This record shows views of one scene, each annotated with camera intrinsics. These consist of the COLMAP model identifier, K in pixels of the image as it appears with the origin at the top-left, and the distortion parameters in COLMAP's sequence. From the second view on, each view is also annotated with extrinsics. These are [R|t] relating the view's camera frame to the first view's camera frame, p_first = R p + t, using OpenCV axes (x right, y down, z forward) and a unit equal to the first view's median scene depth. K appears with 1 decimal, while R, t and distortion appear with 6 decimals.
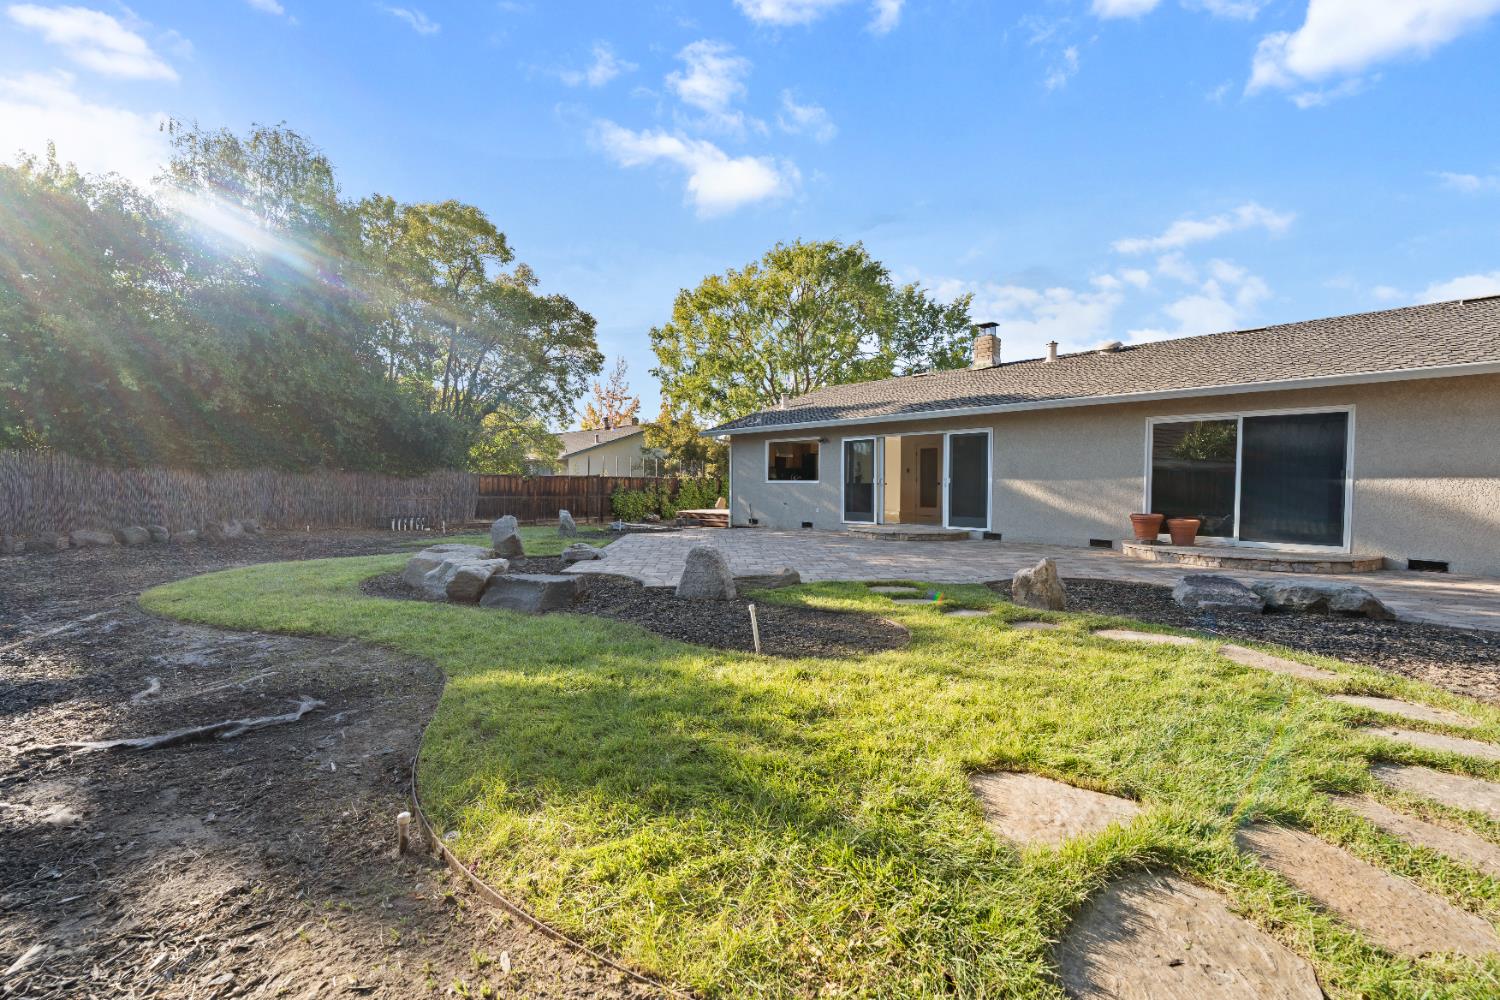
lens RADIAL K [[605.7, 0, 752.6], [0, 605.7, 507.1], [0, 0, 1]] dist [-0.001245, -0.000542]
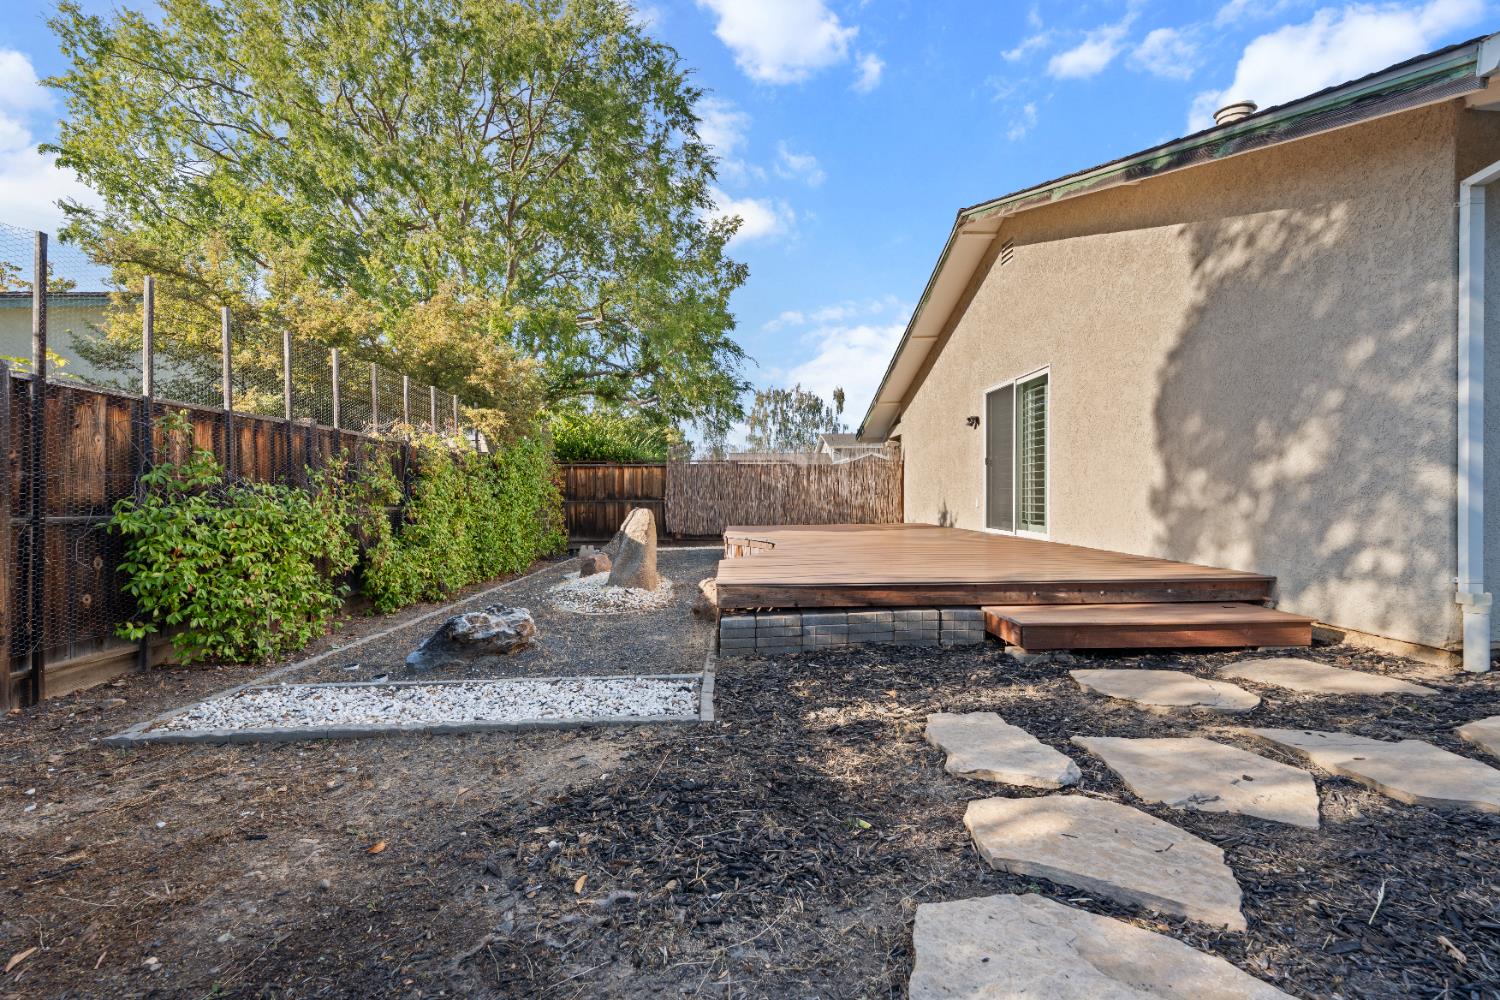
lens RADIAL K [[632.9, 0, 736.7], [0, 632.9, 500.0], [0, 0, 1]] dist [0.001501, -0.000042]
pose [[0.696604, -0.010719, 0.717376, -0.384793], [0.028906, 0.999496, -0.013135, -0.023912], [-0.716873, 0.029887, 0.696562, 1.195854]]
